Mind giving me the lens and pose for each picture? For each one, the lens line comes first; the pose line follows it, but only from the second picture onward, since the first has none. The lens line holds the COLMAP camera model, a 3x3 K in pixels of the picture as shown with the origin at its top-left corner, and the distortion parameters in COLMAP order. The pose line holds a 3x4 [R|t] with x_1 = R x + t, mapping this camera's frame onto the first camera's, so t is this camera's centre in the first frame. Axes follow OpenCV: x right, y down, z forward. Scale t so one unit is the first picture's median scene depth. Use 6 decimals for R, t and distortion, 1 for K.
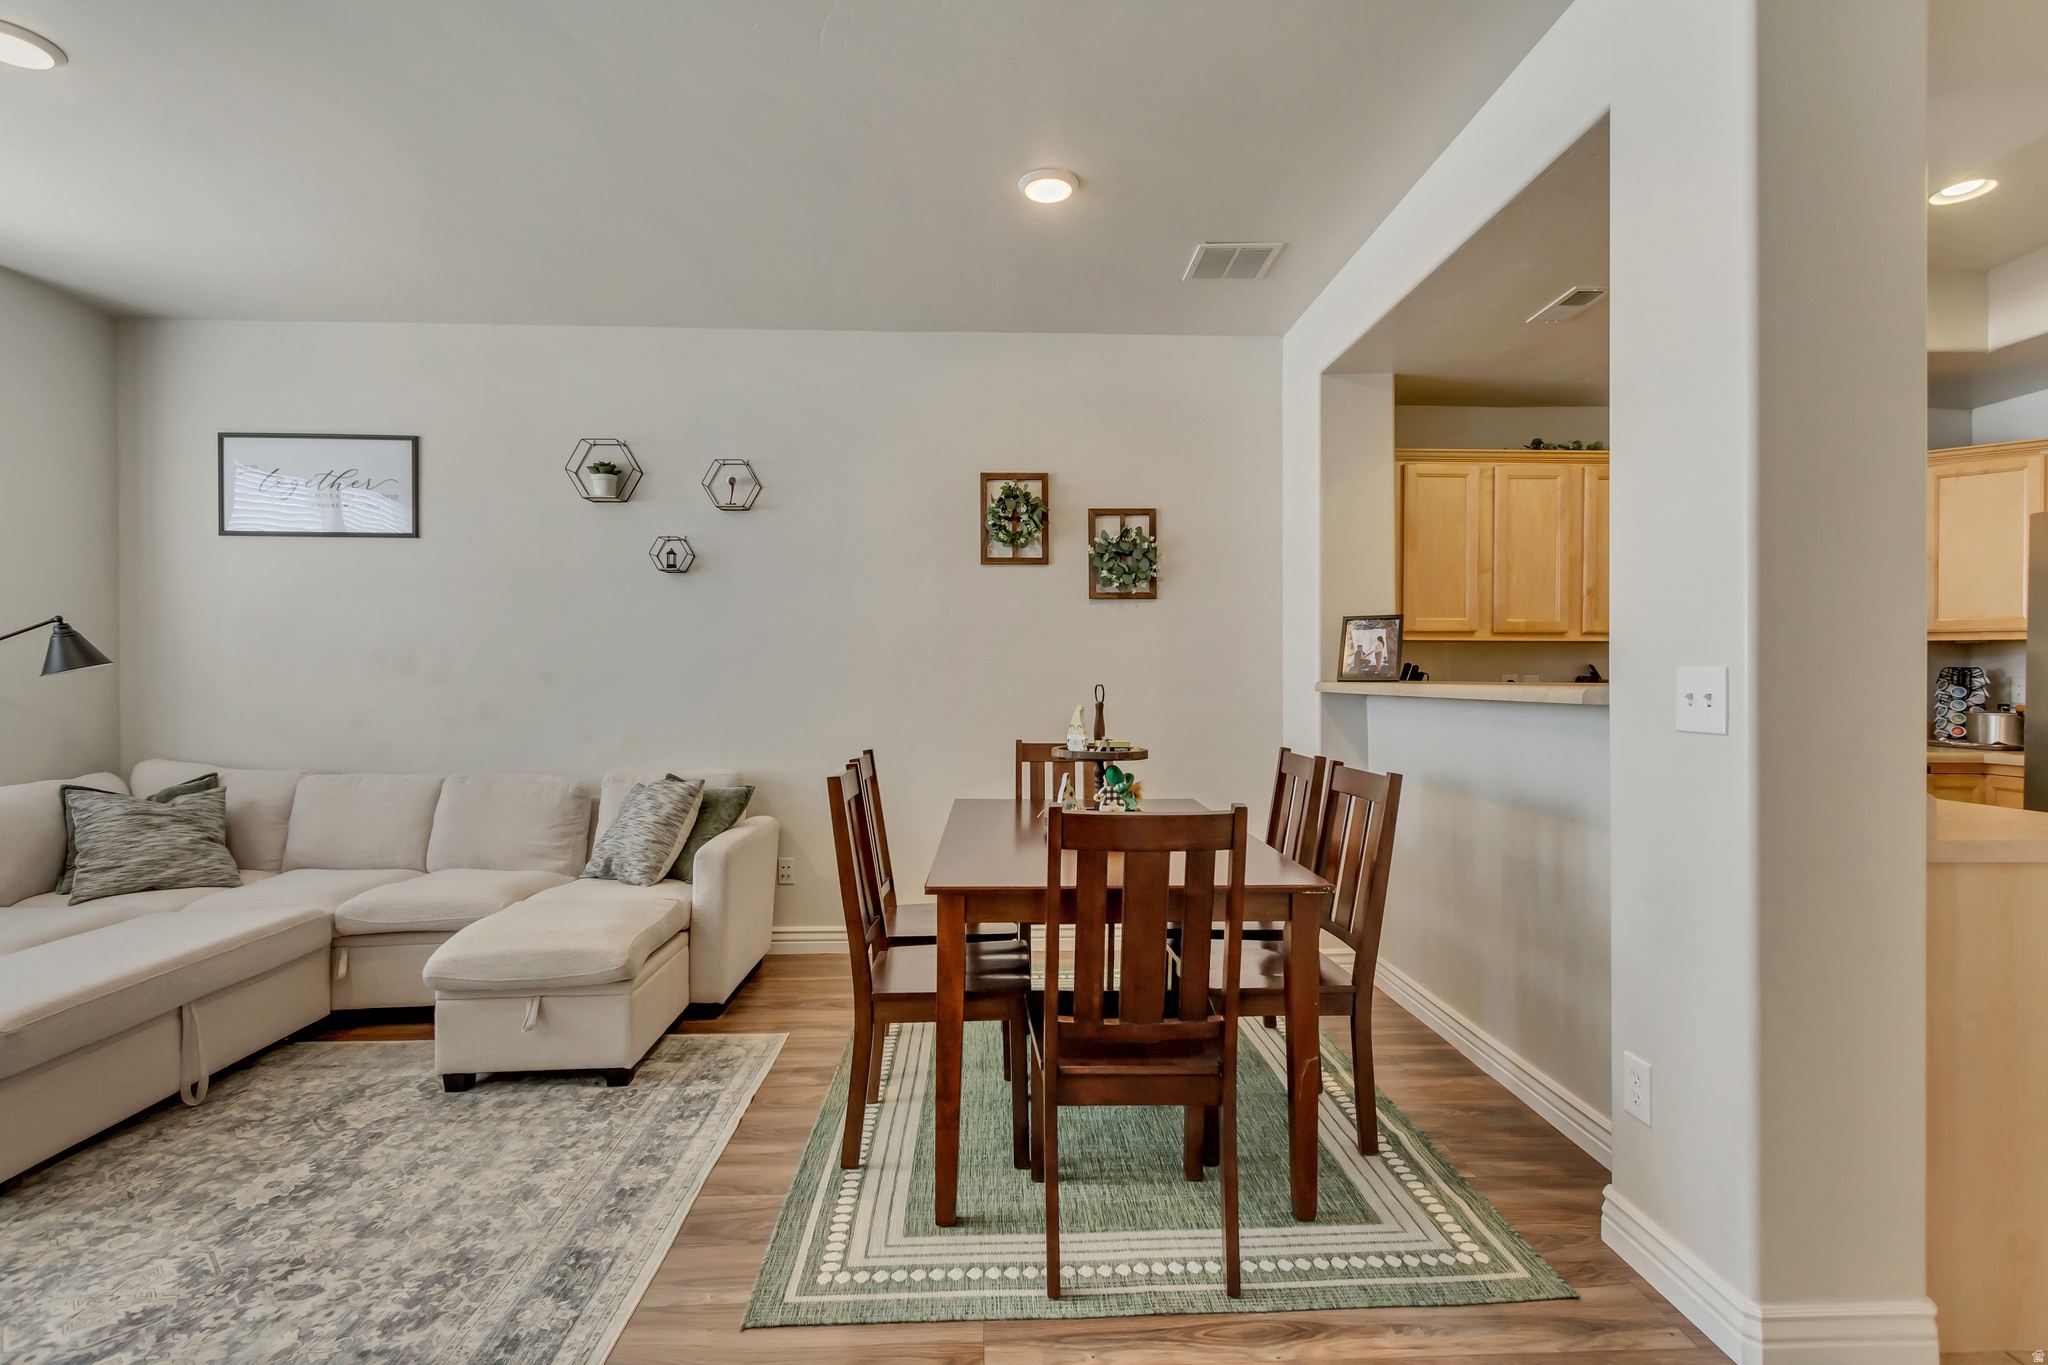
lens RADIAL K [[944.2, 0, 1024.0], [0, 944.2, 682.5], [0, 0, 1]] dist [0.007424, -0.001365]
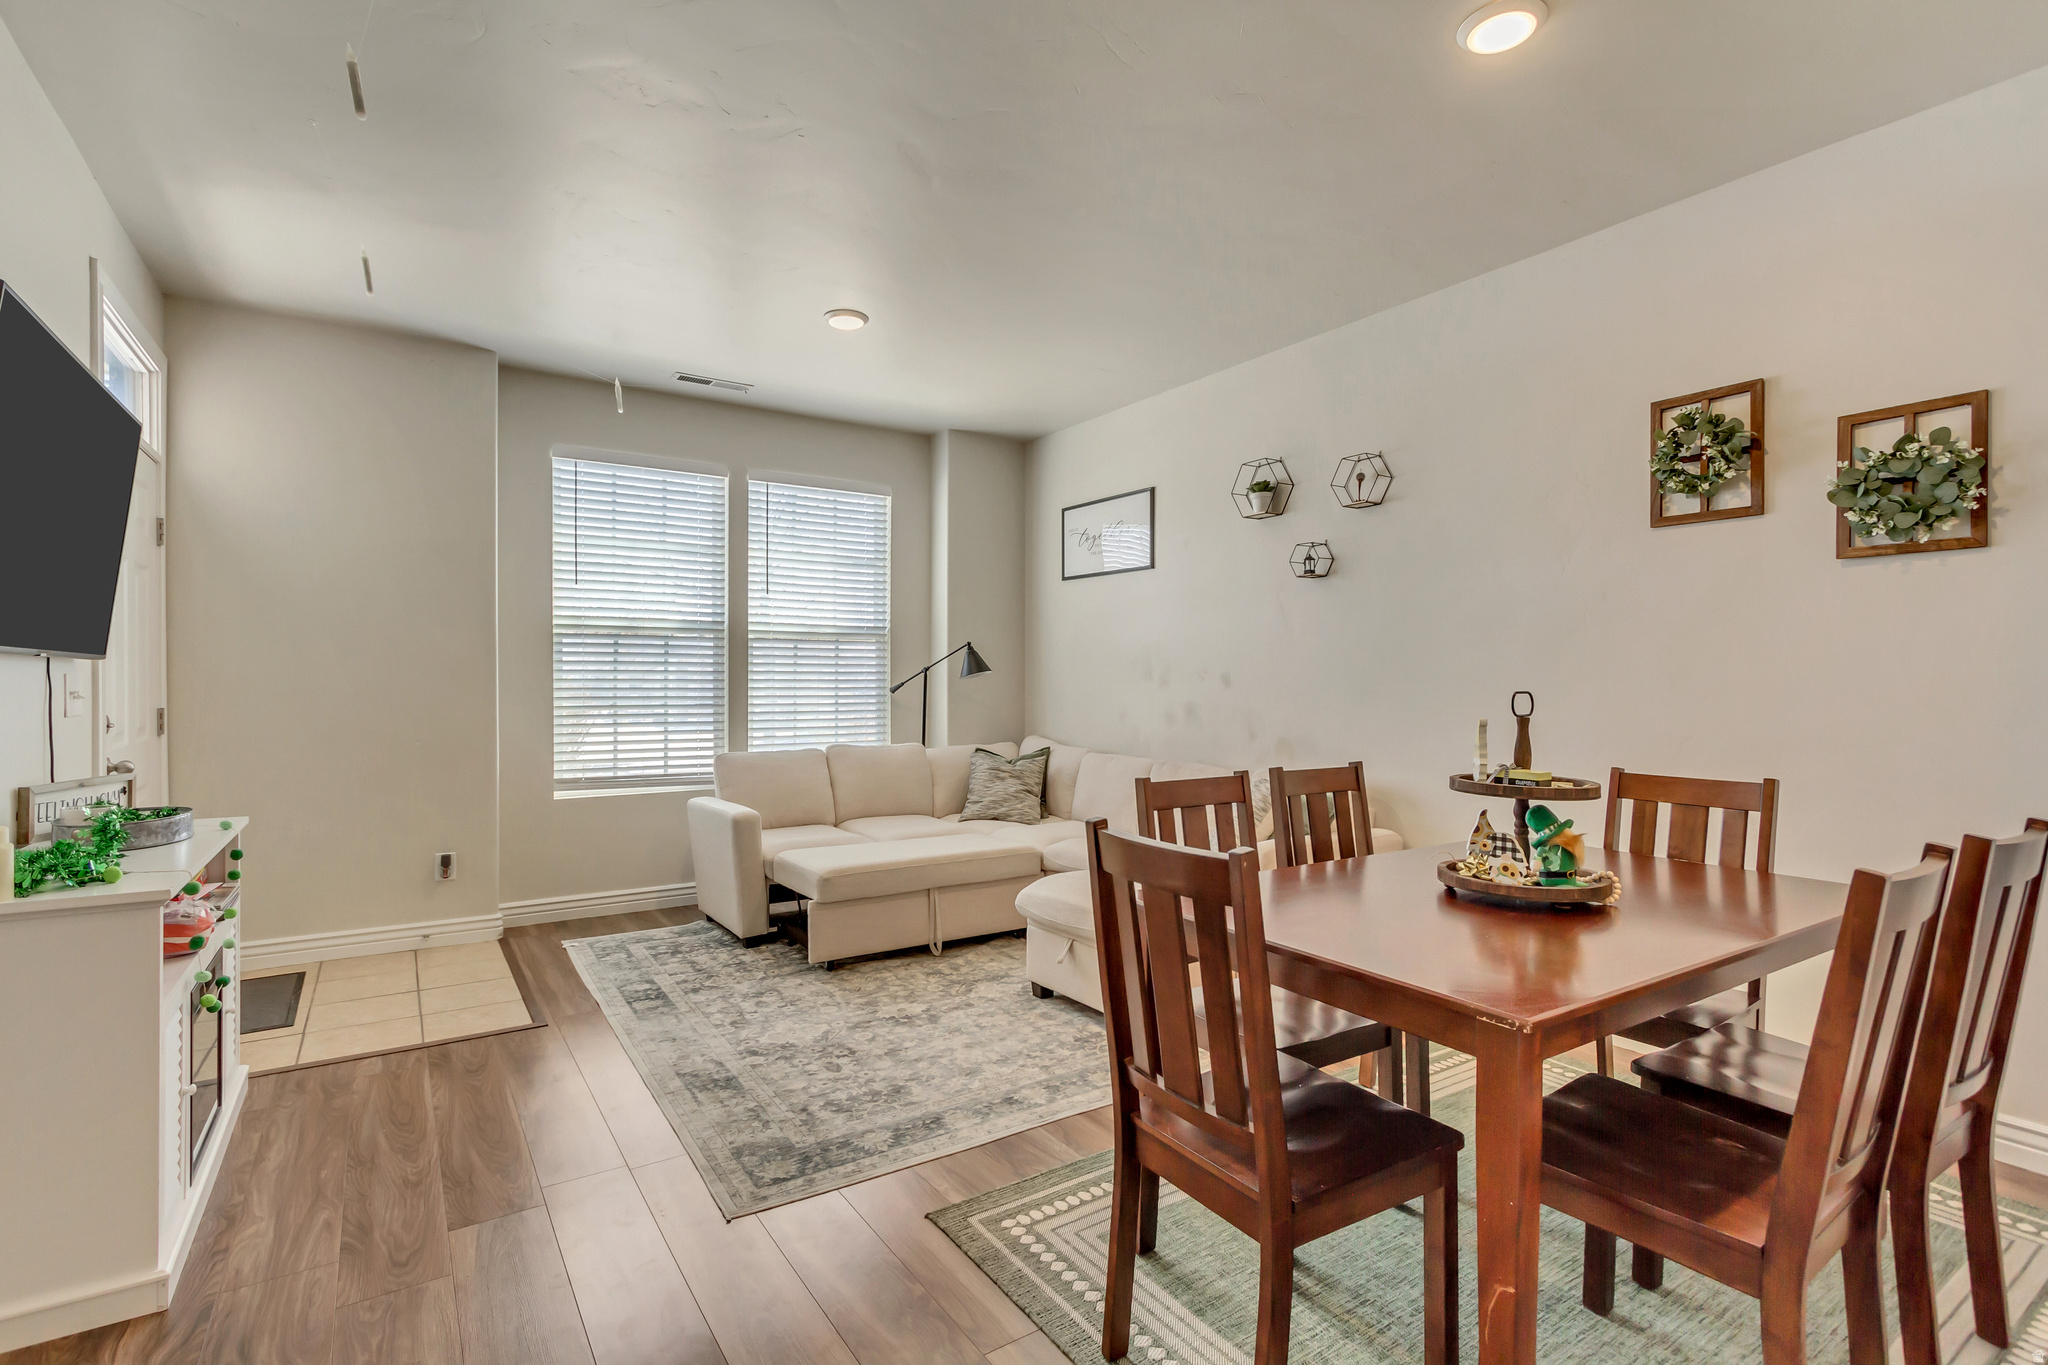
lens RADIAL K [[957.3, 0, 1020.9], [0, 957.3, 692.1], [0, 0, 1]] dist [0.016678, -0.009199]
pose [[0.517473, 0.012240, -0.855612, 0.375124], [-0.007975, 0.999923, 0.009481, -0.001227], [0.855662, 0.001918, 0.517531, 0.214386]]
